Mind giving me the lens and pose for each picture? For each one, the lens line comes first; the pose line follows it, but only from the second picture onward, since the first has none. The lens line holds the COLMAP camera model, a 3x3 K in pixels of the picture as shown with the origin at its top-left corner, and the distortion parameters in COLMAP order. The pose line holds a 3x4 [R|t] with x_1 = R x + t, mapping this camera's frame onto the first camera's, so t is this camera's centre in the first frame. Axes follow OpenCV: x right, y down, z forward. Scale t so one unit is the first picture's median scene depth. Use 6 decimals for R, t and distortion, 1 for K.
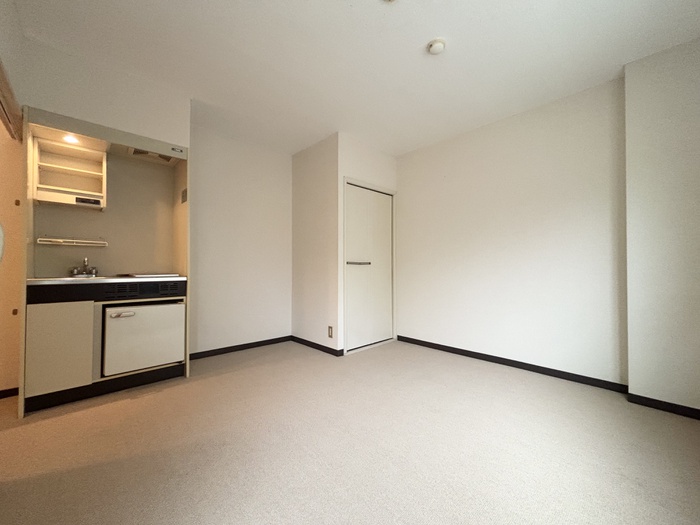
lens RADIAL K [[280.4, 0, 347.2], [0, 280.4, 262.1], [0, 0, 1]] dist [-0.001148, 0.000086]
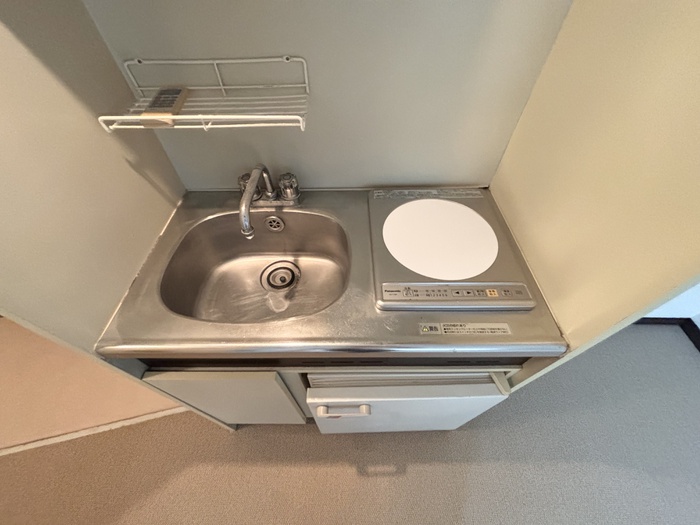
lens RADIAL K [[280.4, 0, 348.7], [0, 280.4, 258.5], [0, 0, 1]] dist [-0.001148, 0.000086]
pose [[0.721348, 0.539783, -0.433926, -0.687732], [0.023031, 0.607500, 0.793986, -0.184711], [0.692190, -0.582734, 0.425787, 0.889266]]
